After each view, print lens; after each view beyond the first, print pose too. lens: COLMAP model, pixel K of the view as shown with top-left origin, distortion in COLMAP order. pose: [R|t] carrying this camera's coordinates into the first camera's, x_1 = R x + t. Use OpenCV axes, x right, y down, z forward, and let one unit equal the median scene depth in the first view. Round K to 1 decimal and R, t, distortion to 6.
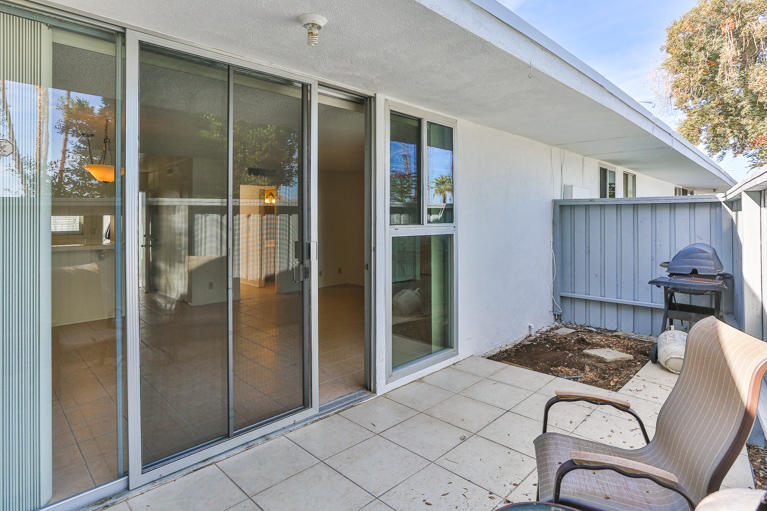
lens RADIAL K [[421.3, 0, 378.0], [0, 421.3, 211.6], [0, 0, 1]] dist [-0.003897, -0.000575]
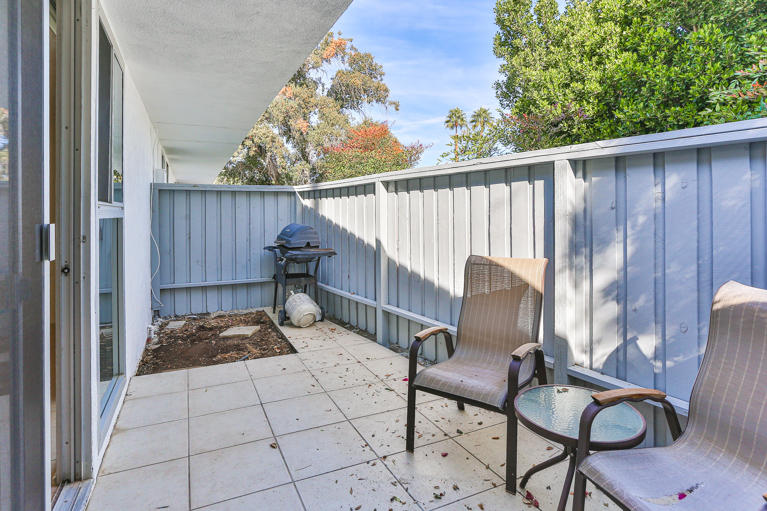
lens RADIAL K [[421.3, 0, 378.0], [0, 421.3, 211.6], [0, 0, 1]] dist [-0.003897, -0.000575]
pose [[0.351630, 0.002658, 0.936135, -0.323682], [-0.009393, 0.999956, 0.000689, 0.035572], [-0.936092, -0.009035, 0.351639, 0.309182]]
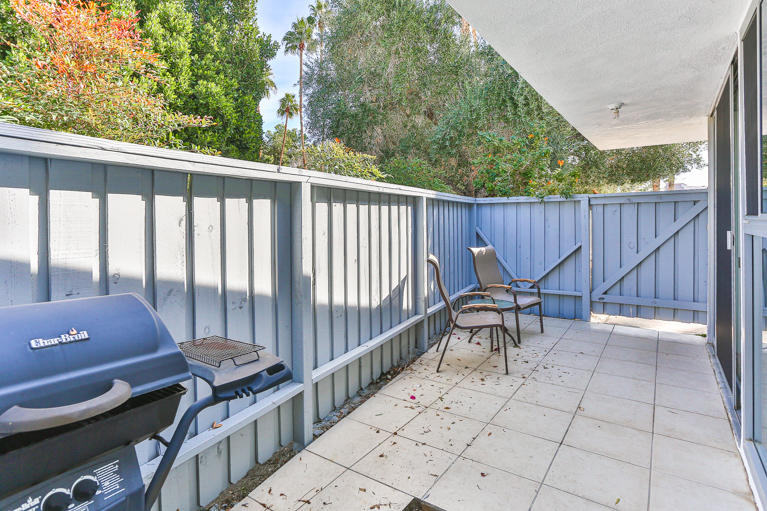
lens RADIAL K [[411.6, 0, 382.2], [0, 411.6, 245.2], [0, 0, 1]] dist [-0.000709, 0.001032]
pose [[-0.985310, 0.029774, -0.168157, 0.542579], [0.022171, 0.998653, 0.046912, 0.030015], [0.169327, 0.042495, -0.984643, 1.198714]]
